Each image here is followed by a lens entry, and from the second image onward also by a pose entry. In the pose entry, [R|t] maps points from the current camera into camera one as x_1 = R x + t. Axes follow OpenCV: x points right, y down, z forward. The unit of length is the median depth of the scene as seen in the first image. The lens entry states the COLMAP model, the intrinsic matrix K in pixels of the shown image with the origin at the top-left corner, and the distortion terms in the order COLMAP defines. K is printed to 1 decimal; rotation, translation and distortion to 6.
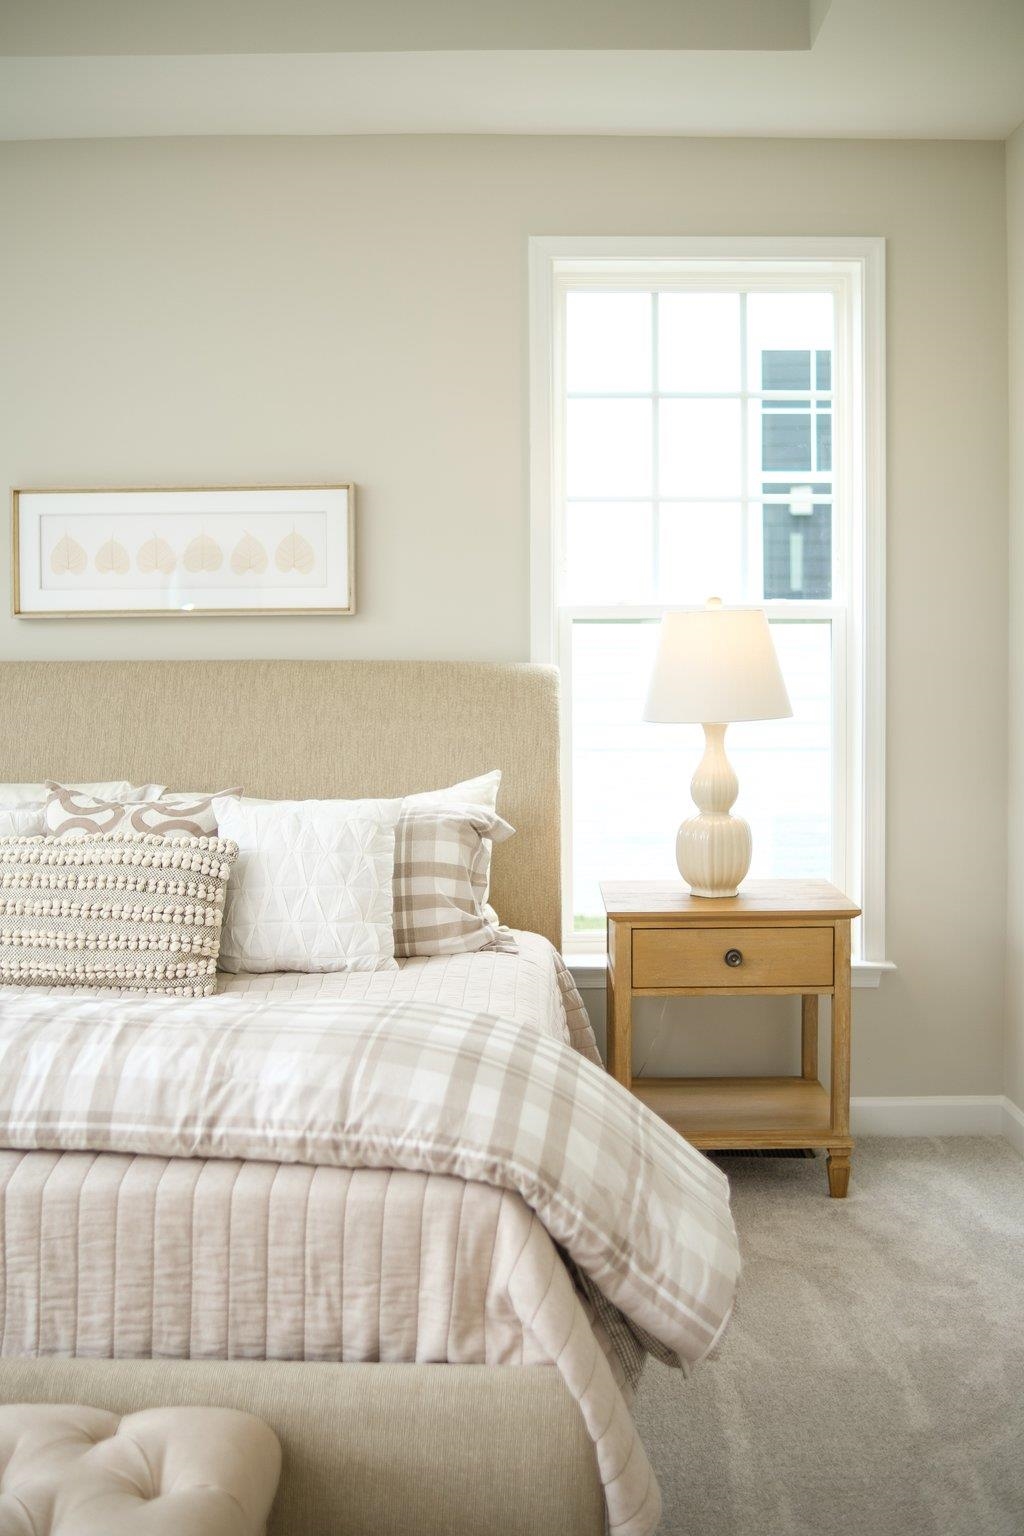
lens RADIAL K [[1539.7, 0, 508.3], [0, 1539.7, 760.6], [0, 0, 1]] dist [-0.064244, 0.000000]
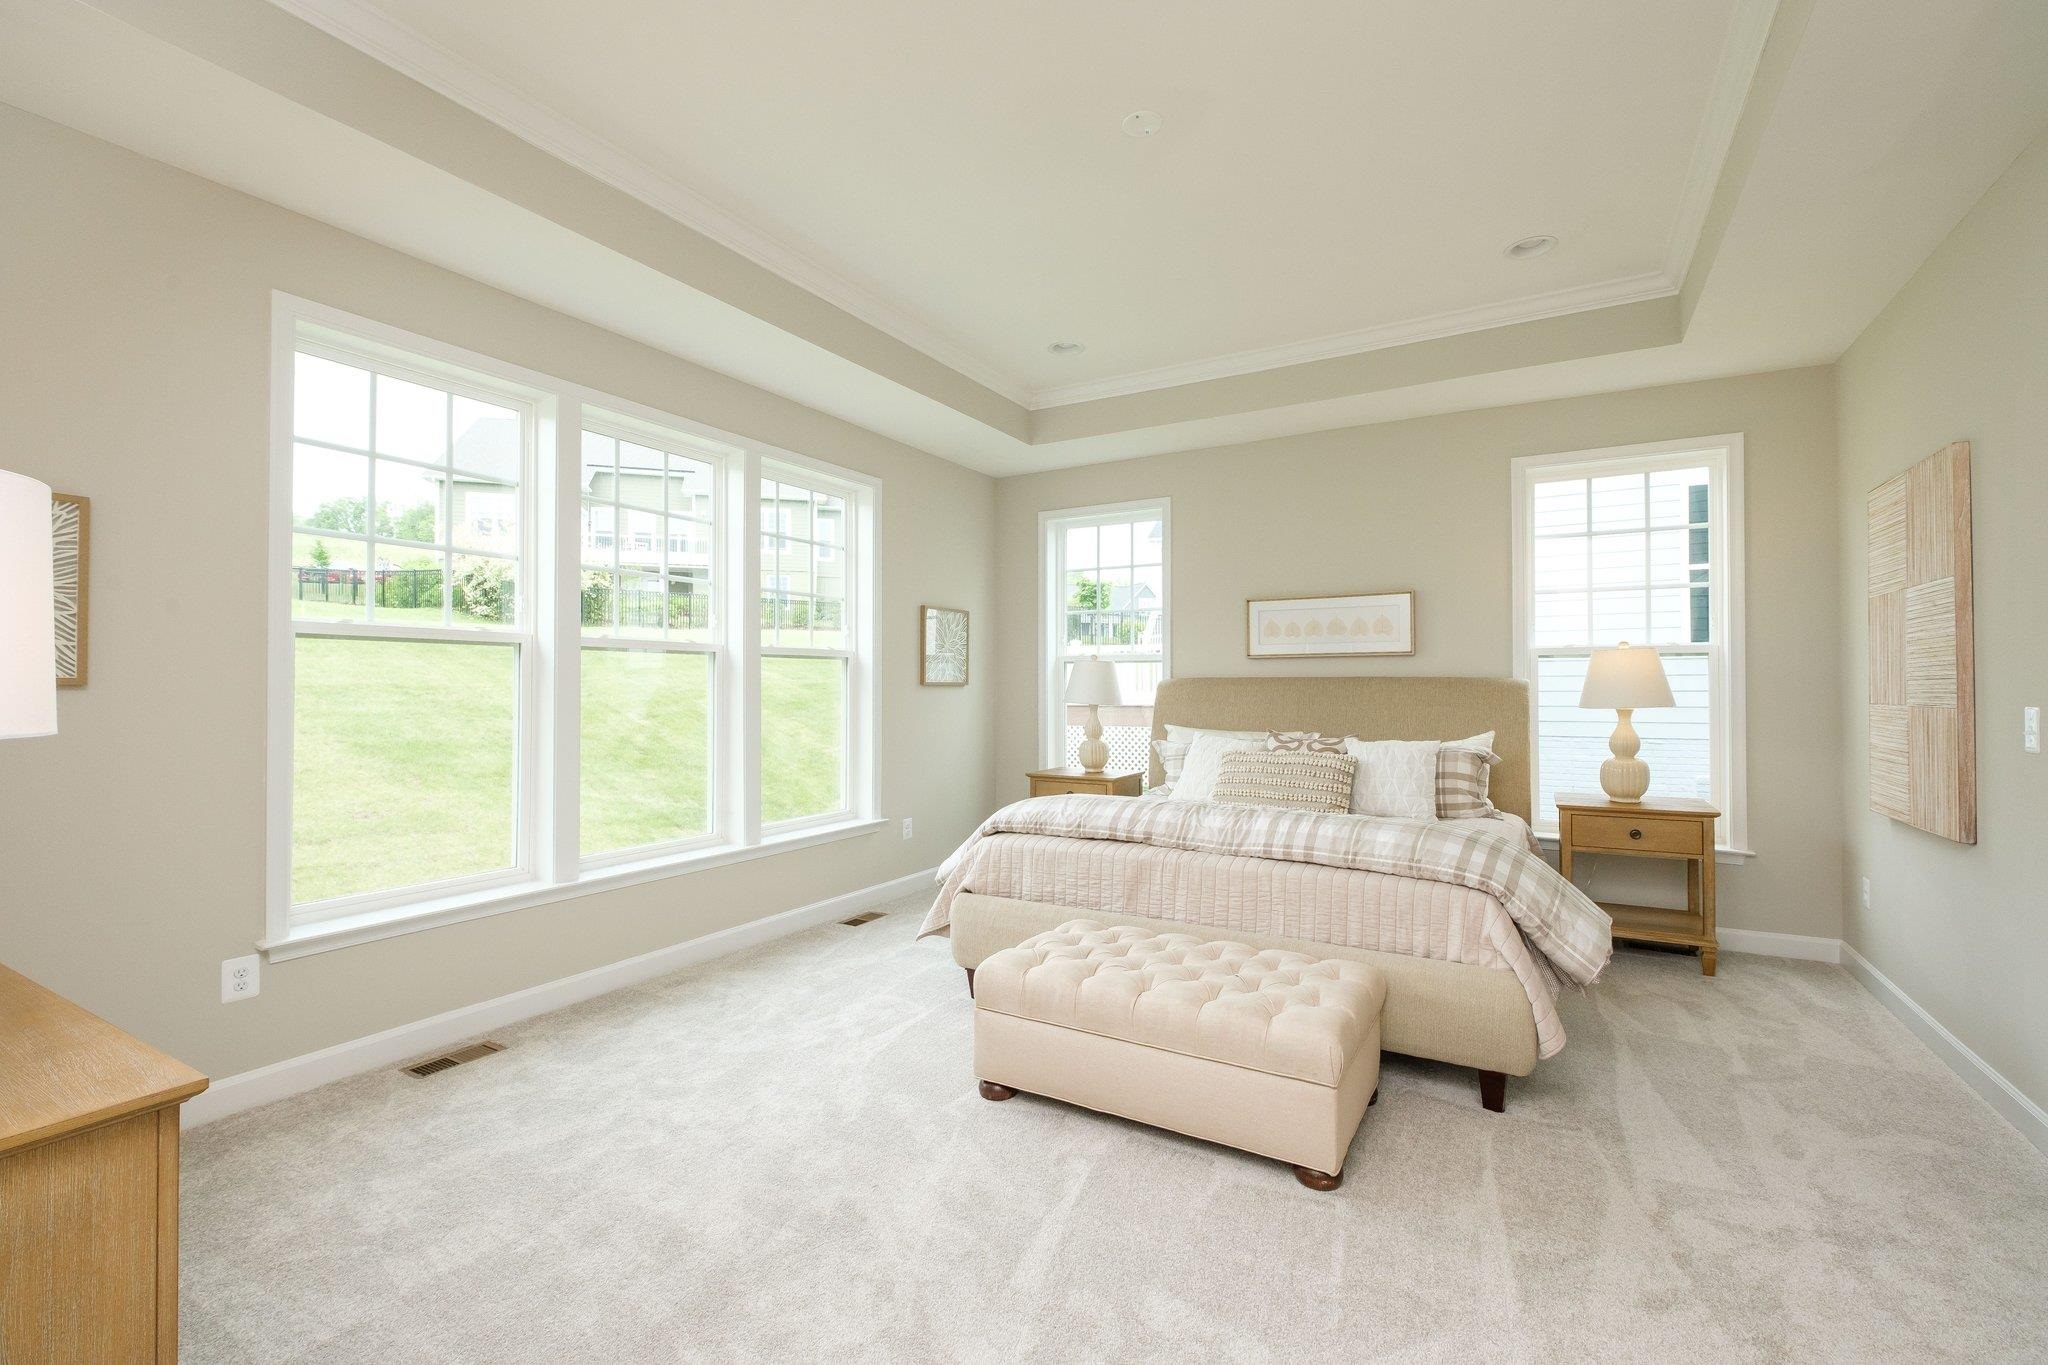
lens RADIAL K [[888.4, 0, 1031.4], [0, 888.4, 673.9], [0, 0, 1]] dist [-0.005006, -0.002126]
pose [[0.877607, -0.006868, -0.479332, 0.022517], [-0.032682, 0.996714, -0.074118, 0.042728], [0.478266, 0.080712, 0.874498, -0.331502]]
